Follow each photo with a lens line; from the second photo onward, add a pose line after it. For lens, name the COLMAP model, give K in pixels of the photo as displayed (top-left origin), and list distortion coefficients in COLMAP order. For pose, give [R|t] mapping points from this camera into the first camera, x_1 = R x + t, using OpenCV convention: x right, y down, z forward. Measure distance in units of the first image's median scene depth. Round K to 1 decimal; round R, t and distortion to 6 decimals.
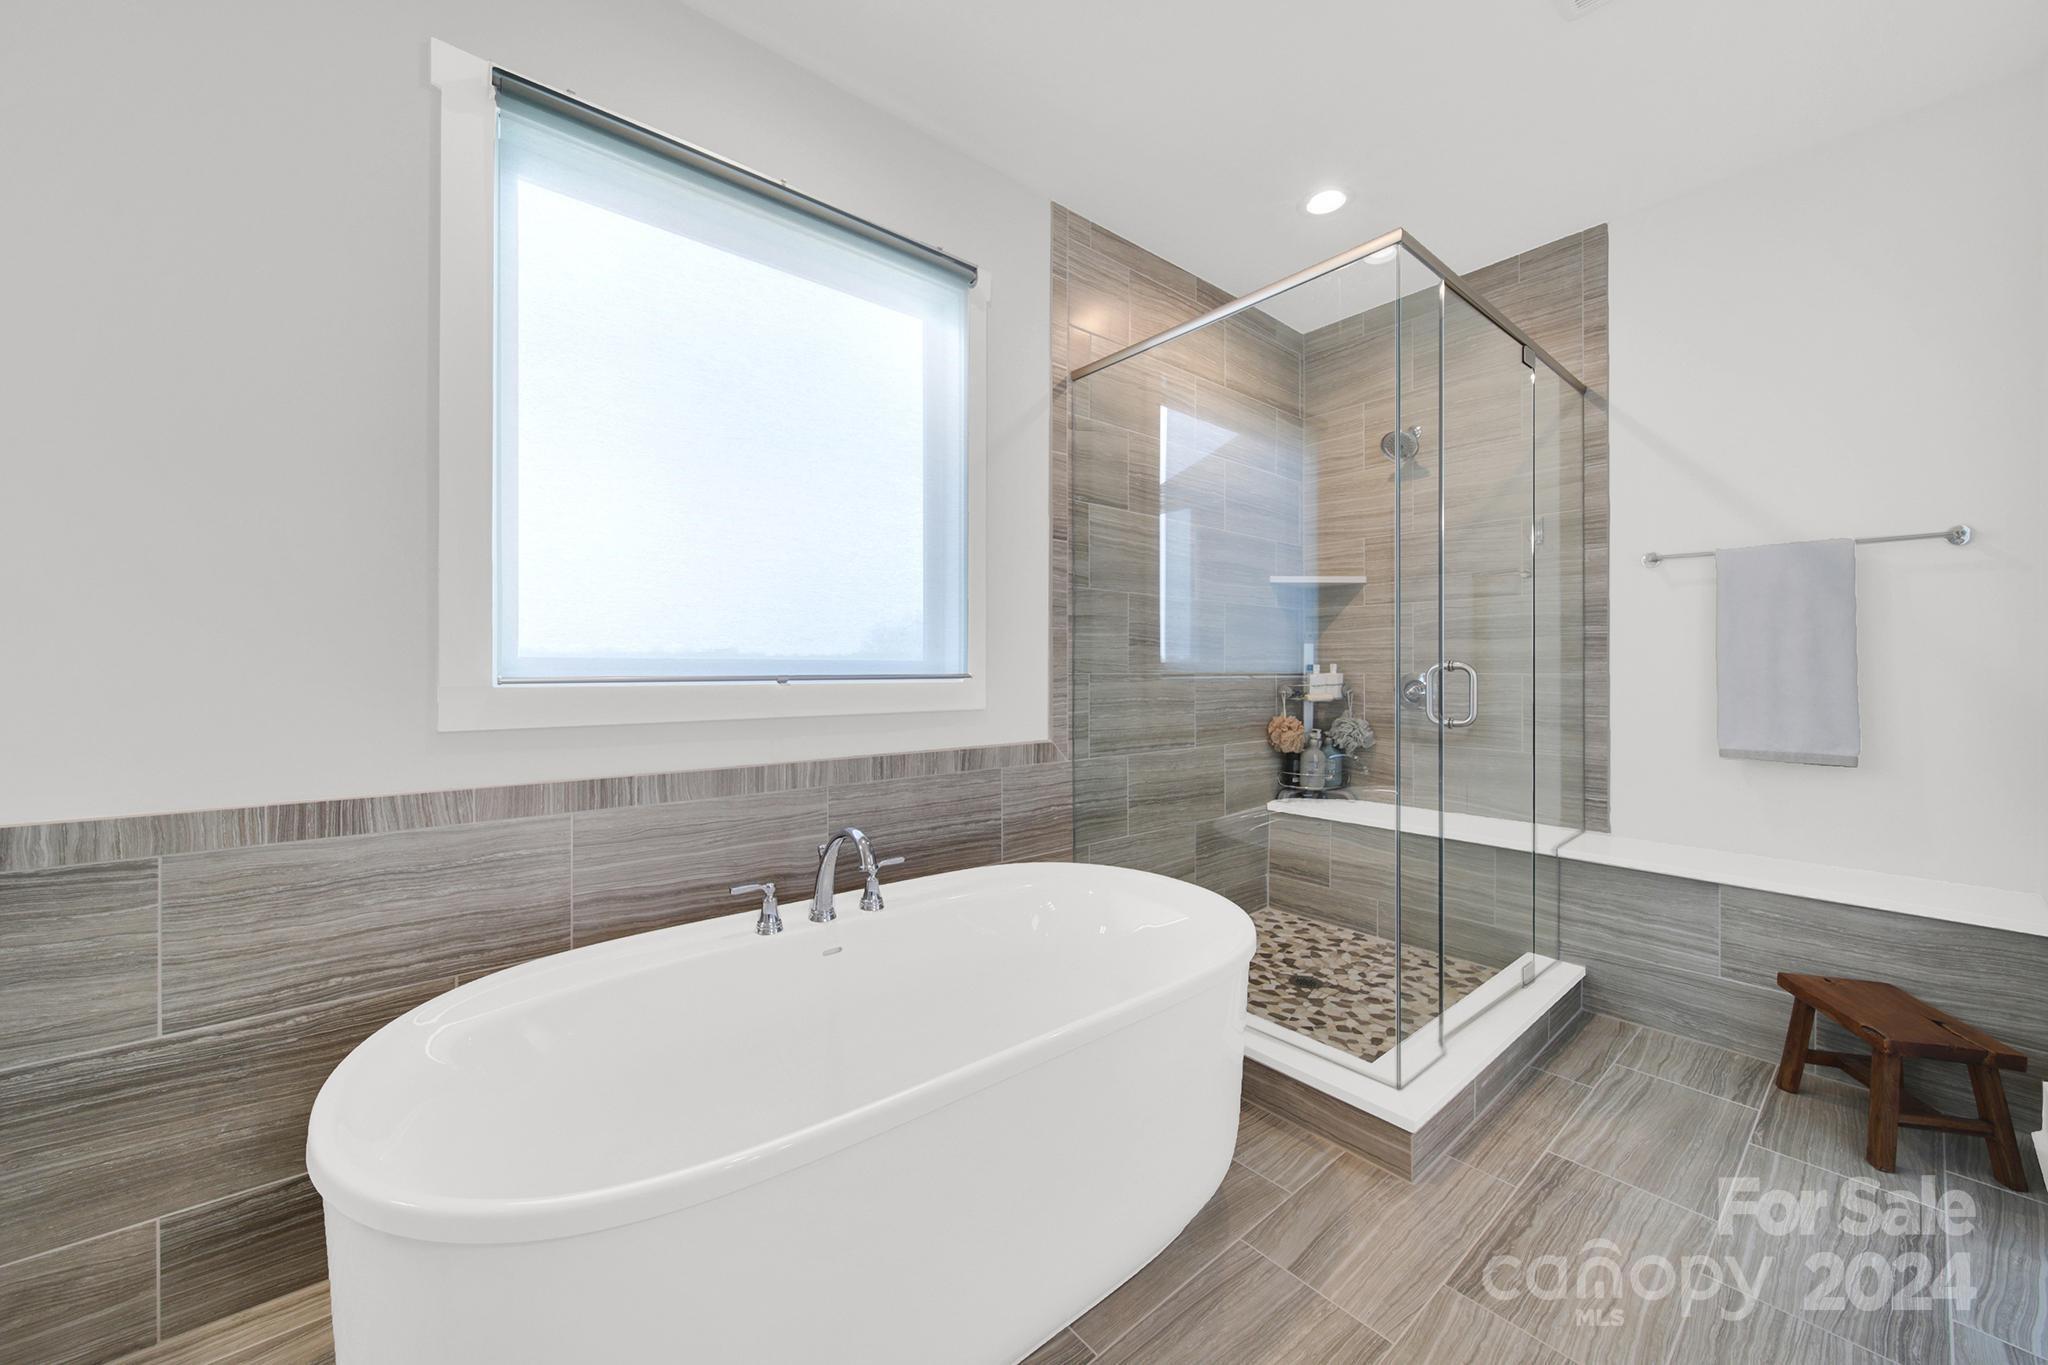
lens RADIAL K [[771.5, 0, 1013.1], [0, 771.5, 685.2], [0, 0, 1]] dist [-0.001019, 0.000086]
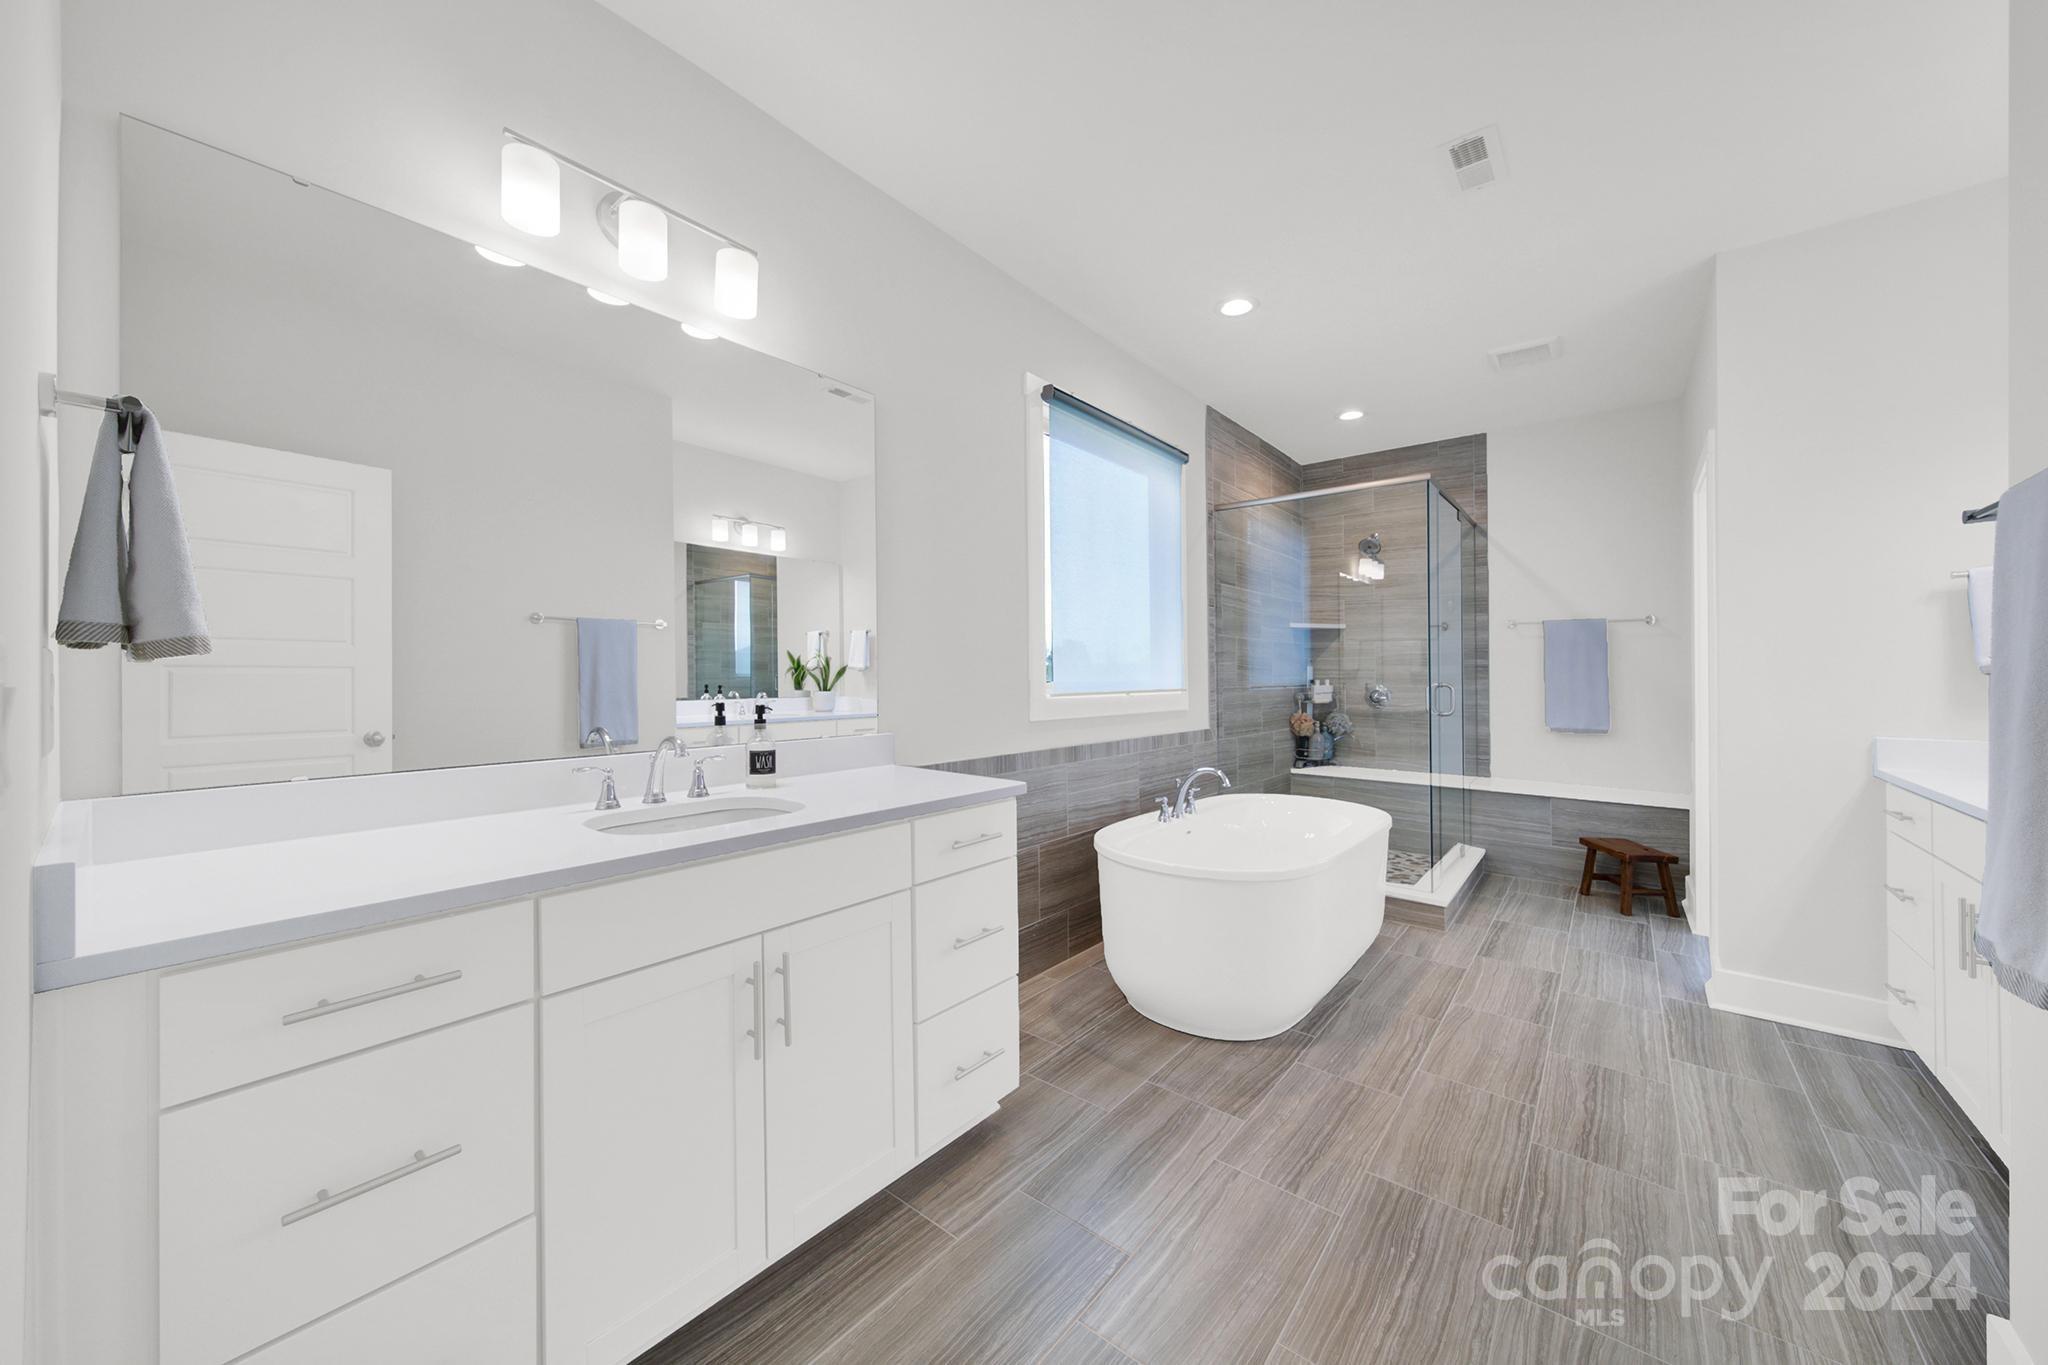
lens RADIAL K [[752.9, 0, 1034.6], [0, 752.9, 681.3], [0, 0, 1]] dist [0.000761, -0.000043]
pose [[0.978126, 0.000997, 0.208009, -0.637695], [0.001289, 0.999940, -0.010854, -0.010973], [-0.208008, 0.010885, 0.978067, -0.497449]]
